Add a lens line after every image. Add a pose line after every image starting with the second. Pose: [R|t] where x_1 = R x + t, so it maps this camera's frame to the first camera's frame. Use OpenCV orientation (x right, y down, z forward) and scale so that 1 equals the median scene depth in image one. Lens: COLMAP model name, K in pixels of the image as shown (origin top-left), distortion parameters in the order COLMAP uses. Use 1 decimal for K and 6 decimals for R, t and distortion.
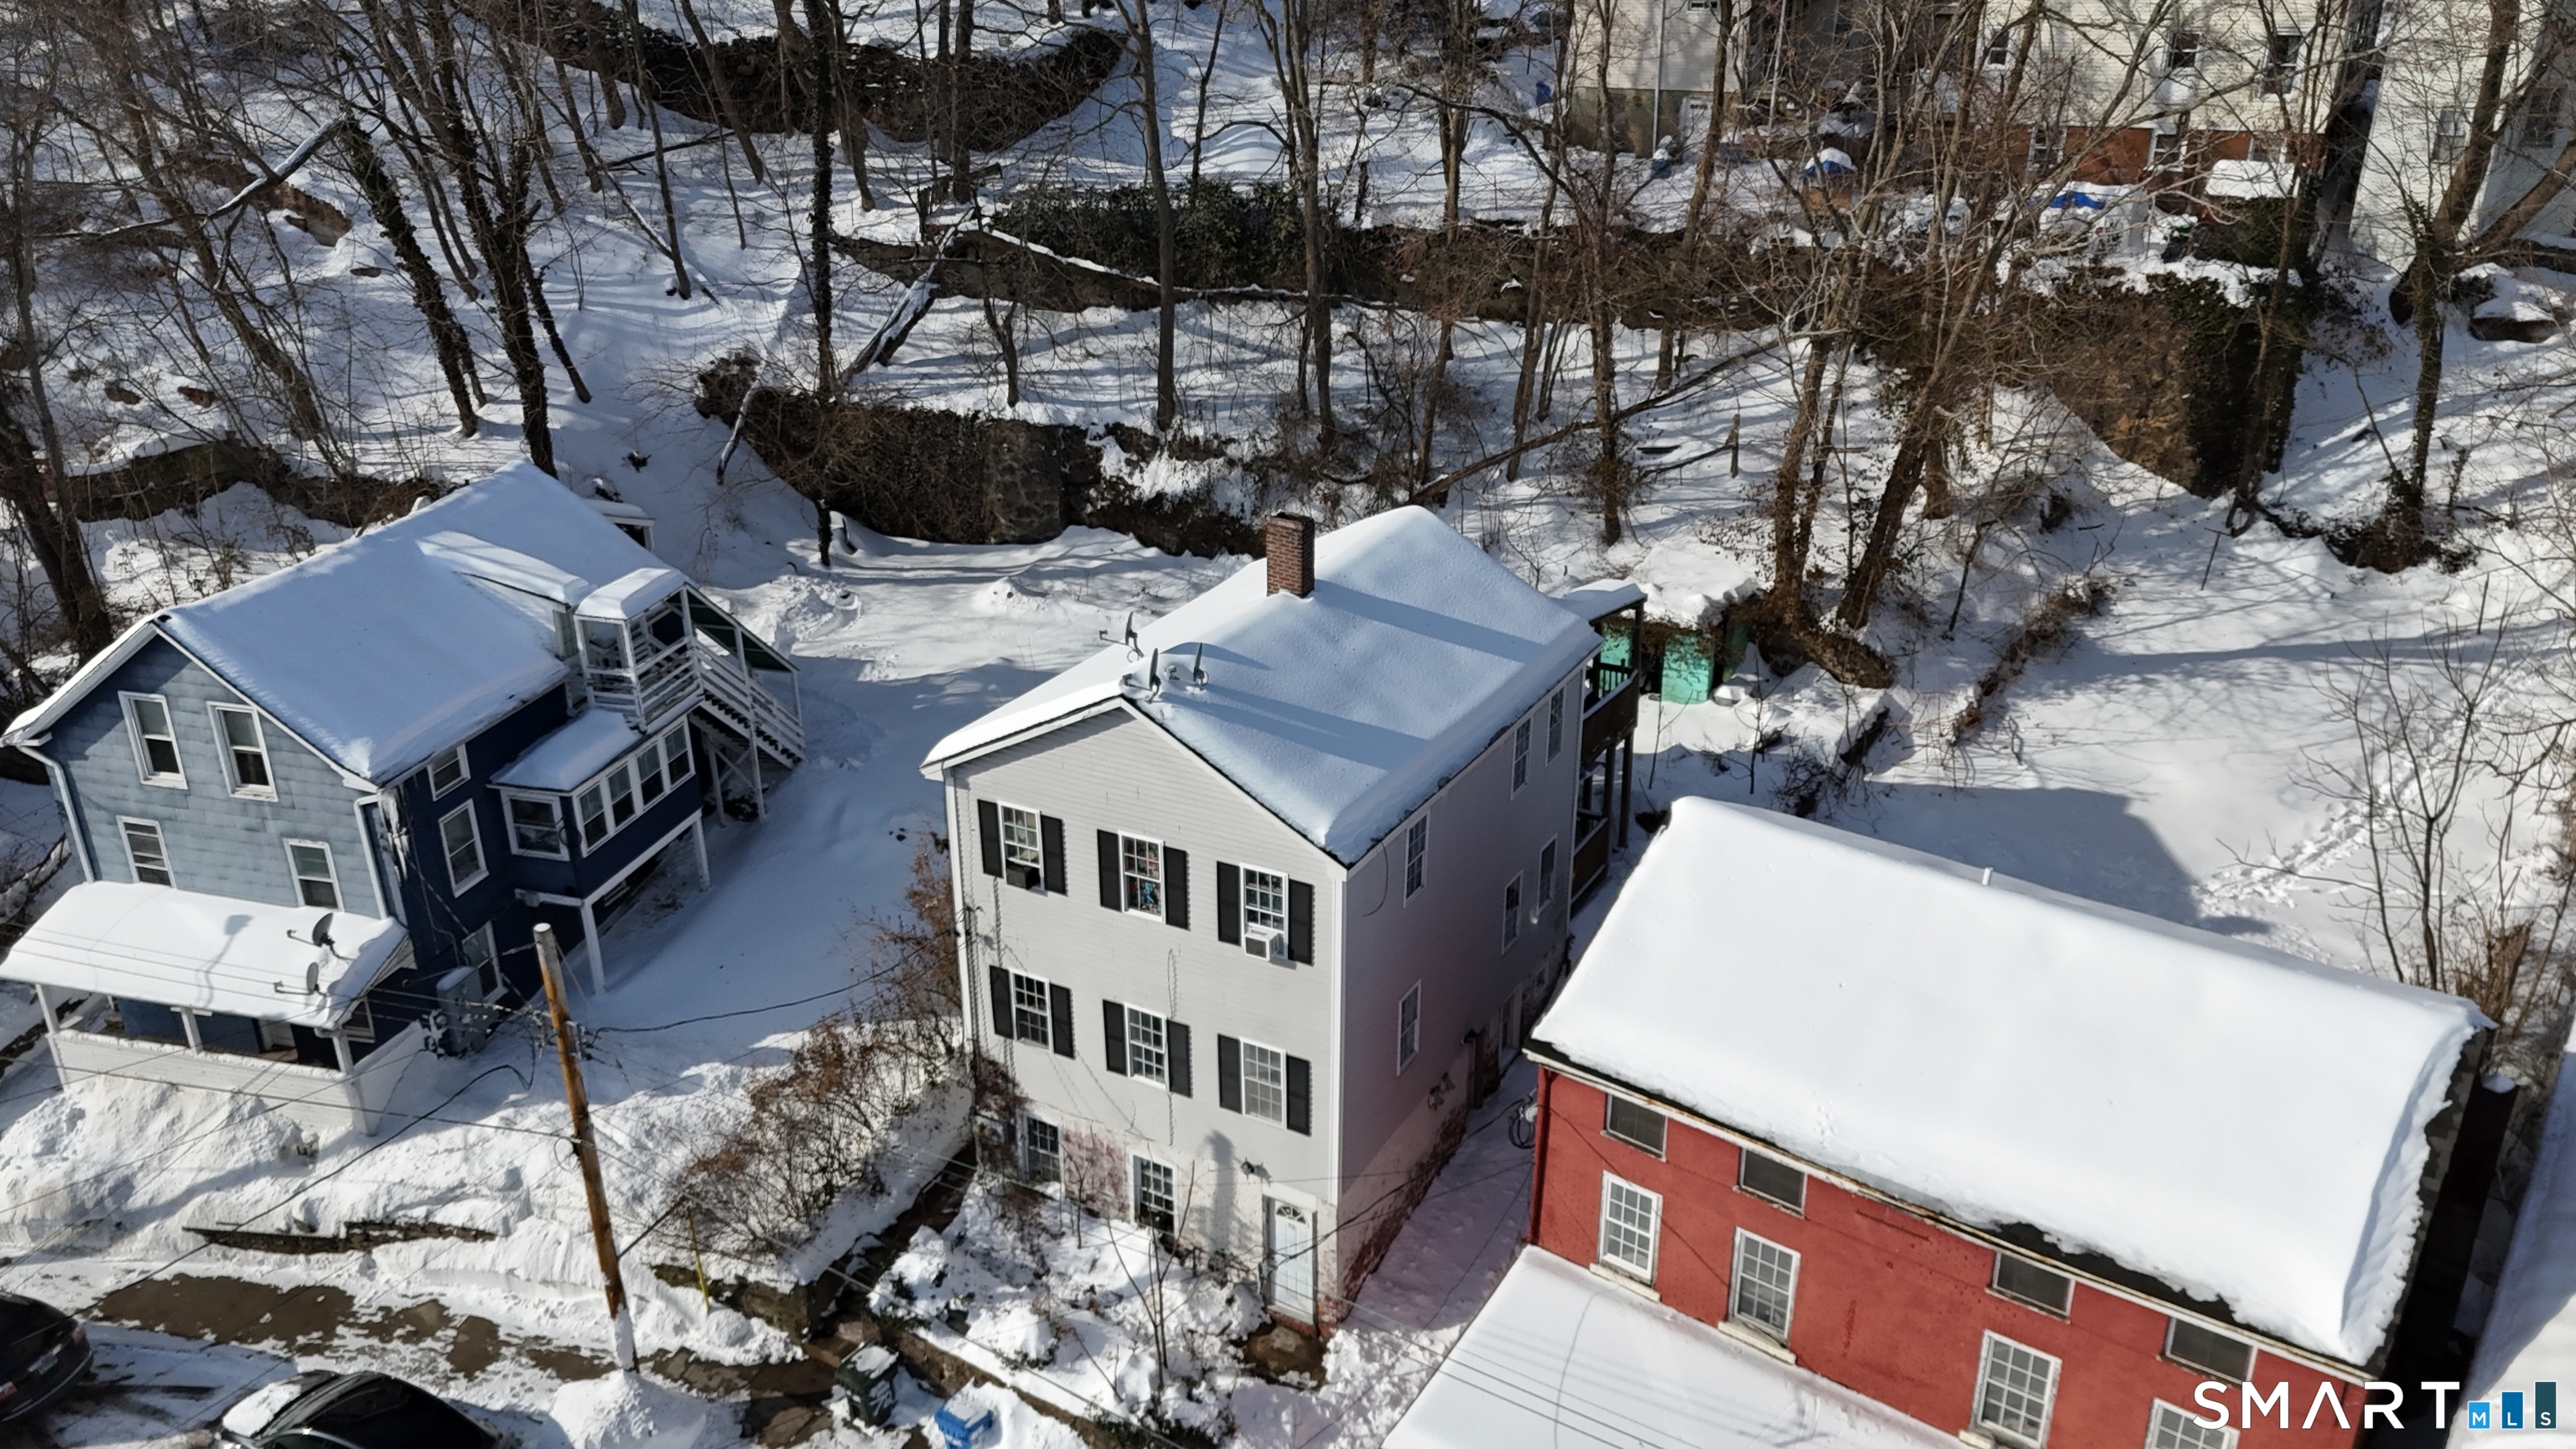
lens RADIAL K [[1884.4, 0, 1294.1], [0, 1884.4, 678.3], [0, 0, 1]] dist [0.088814, -0.085068]
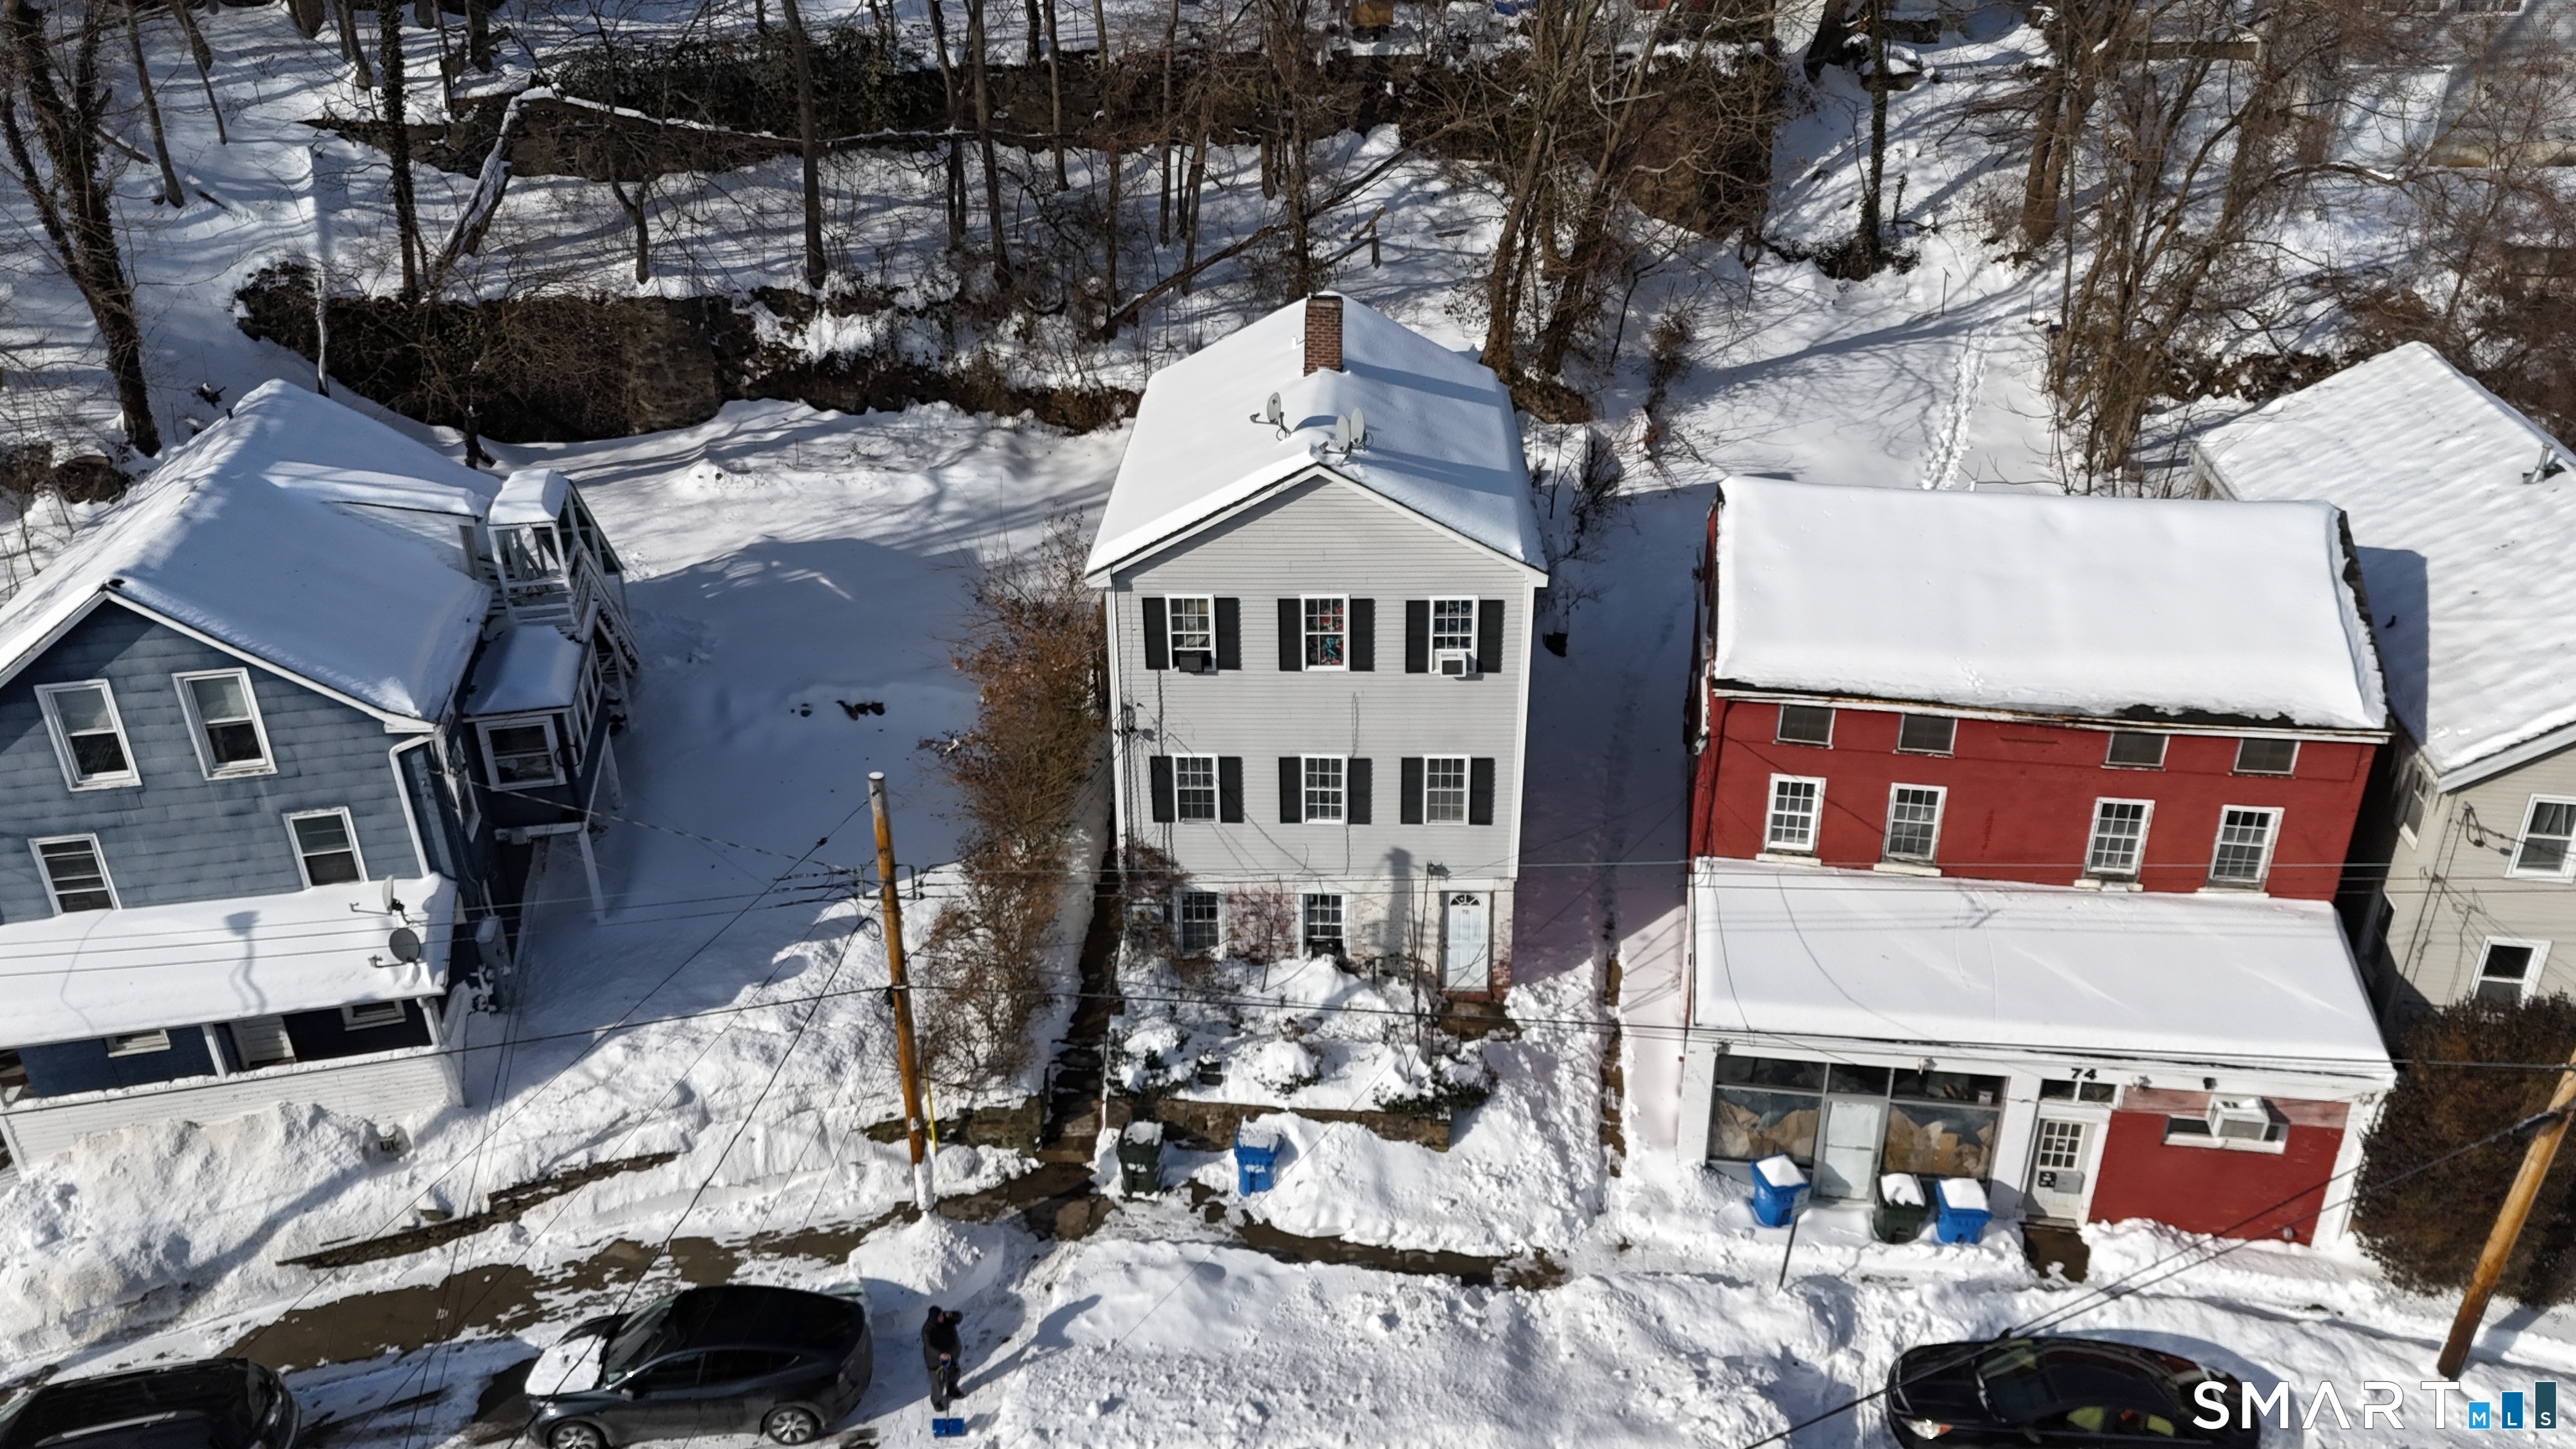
lens RADIAL K [[1899.6, 0, 1284.8], [0, 1899.6, 669.5], [0, 0, 1]] dist [0.090343, -0.093207]
pose [[0.891434, -0.198445, 0.407388, -0.465796], [0.174970, 0.980026, 0.094524, 0.015006], [-0.418009, -0.012981, 0.908350, 0.002778]]
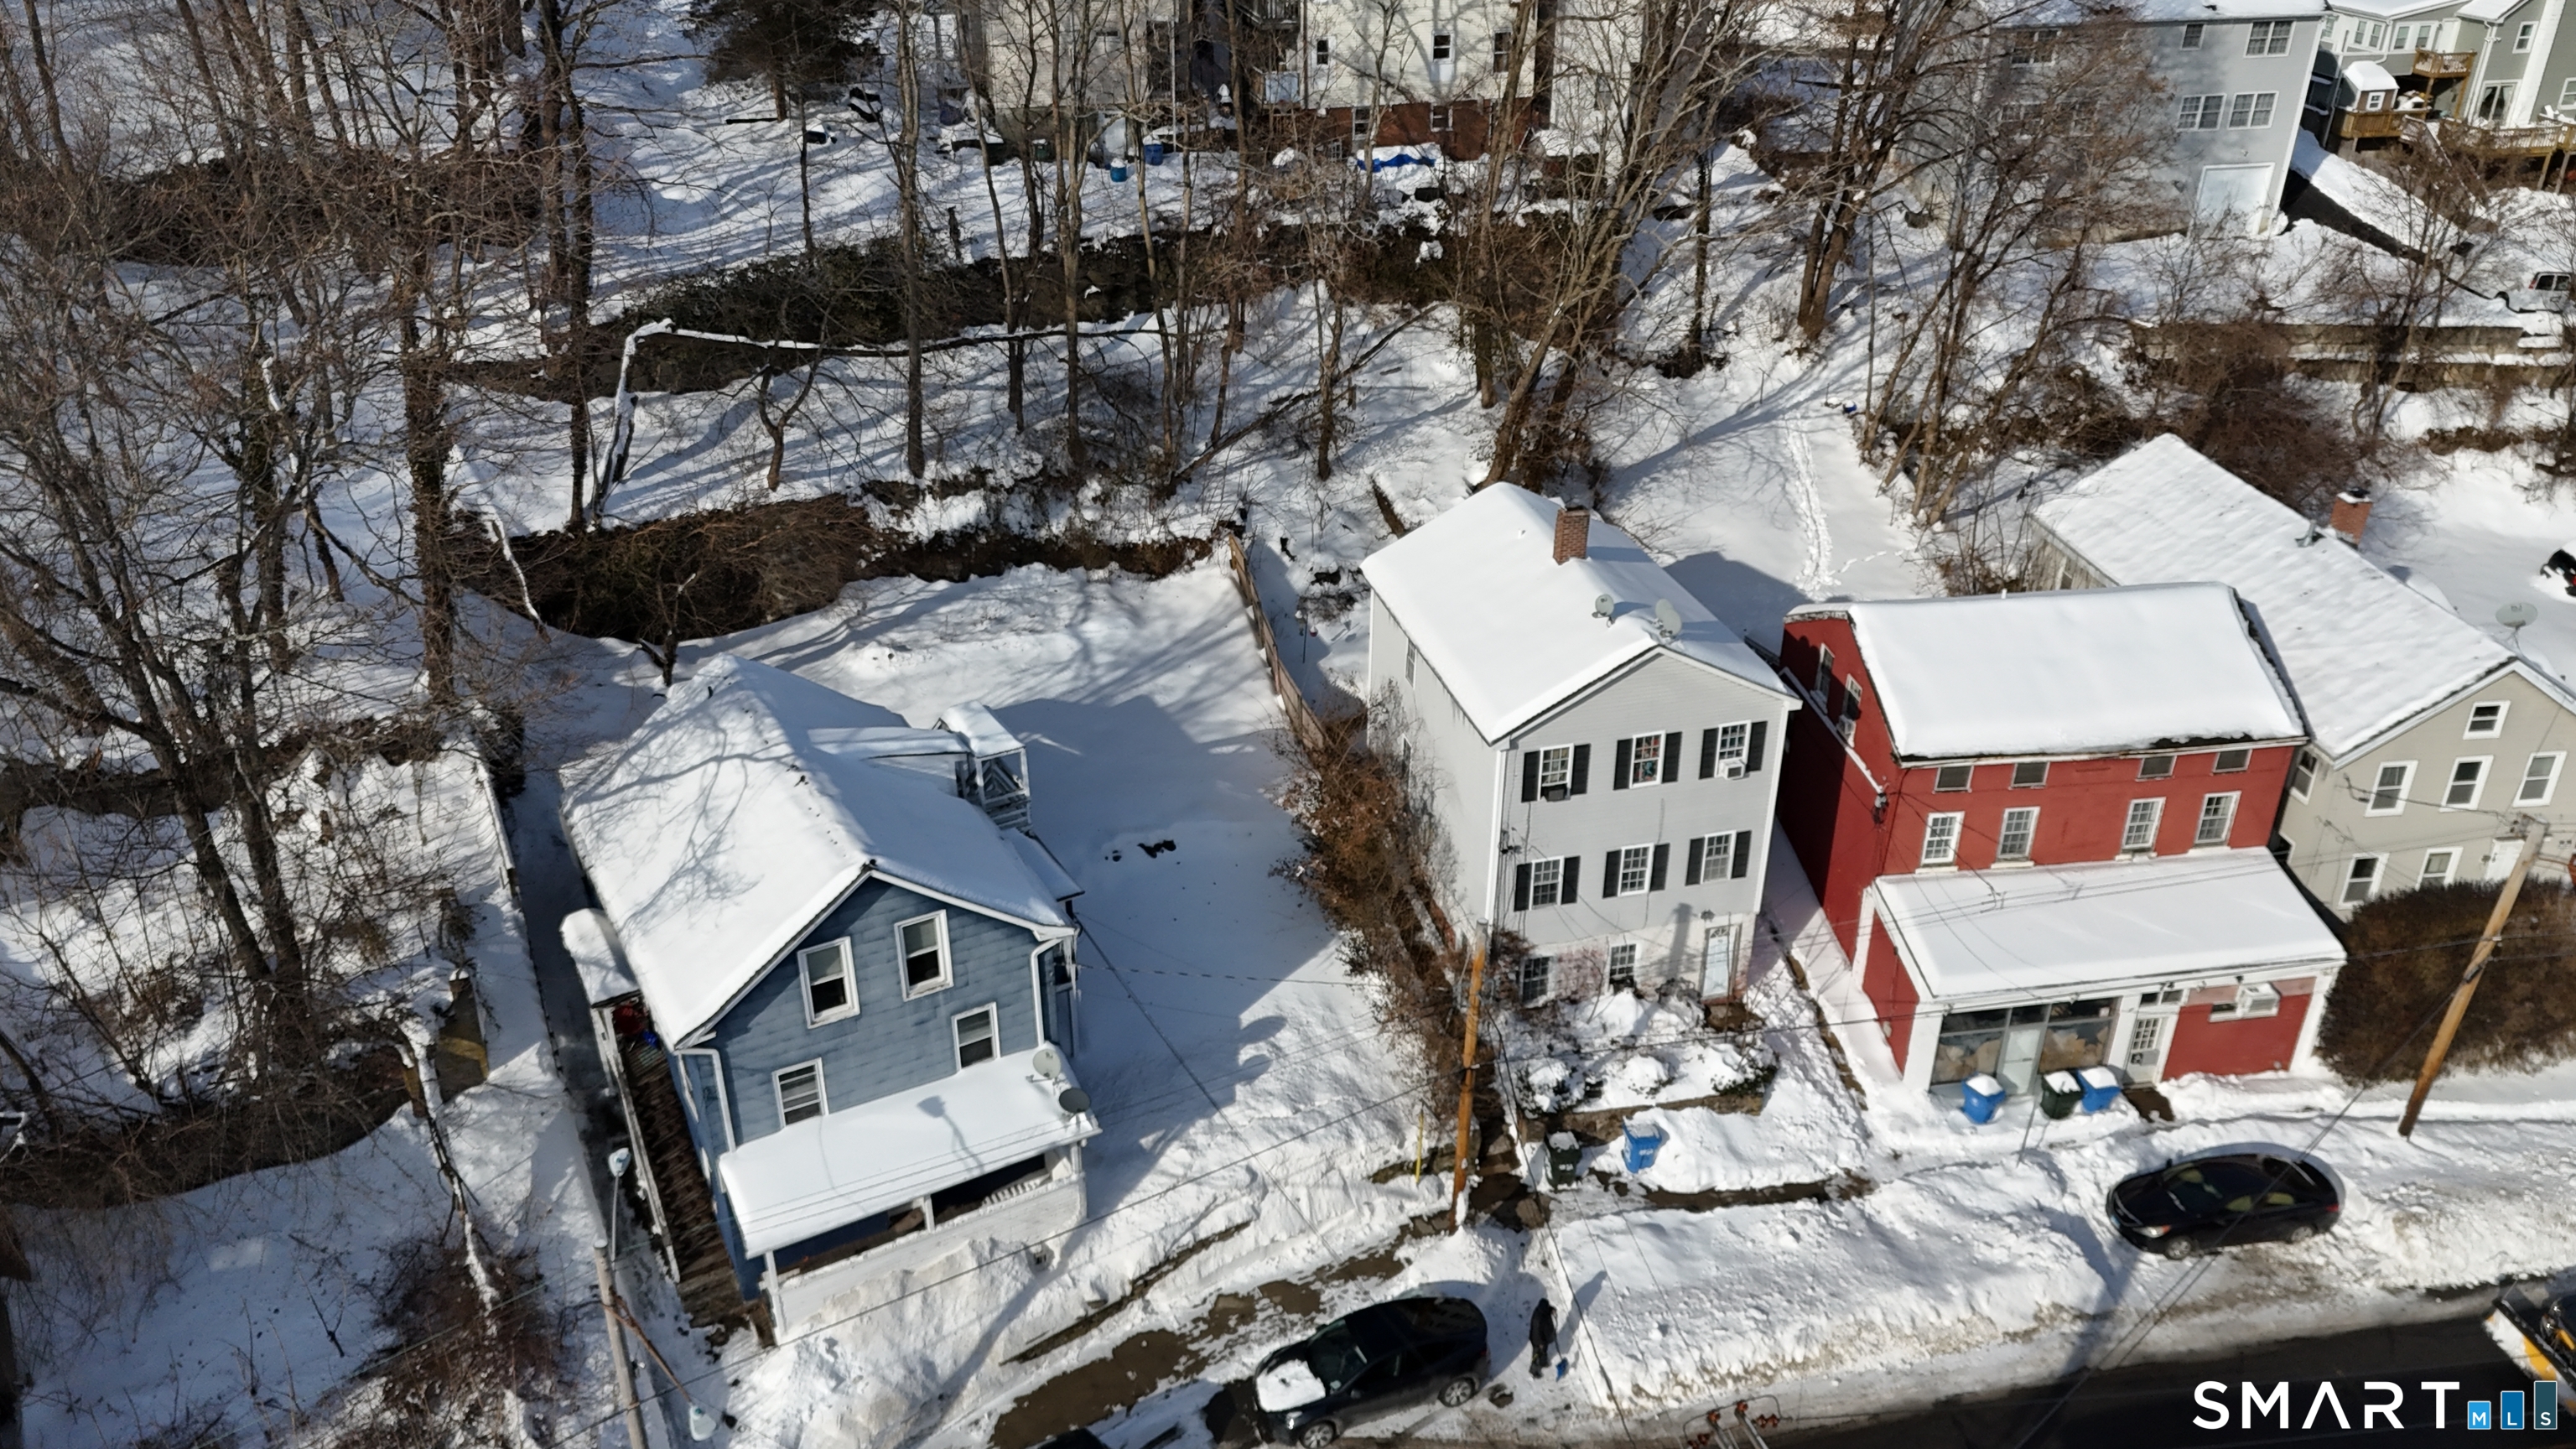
lens RADIAL K [[1884.4, 0, 1294.1], [0, 1884.4, 678.3], [0, 0, 1]] dist [0.088814, -0.085068]
pose [[0.718565, -0.309237, 0.622926, -1.010469], [0.258206, 0.950308, 0.173909, -0.244881], [-0.645751, 0.035878, 0.762705, 0.018105]]
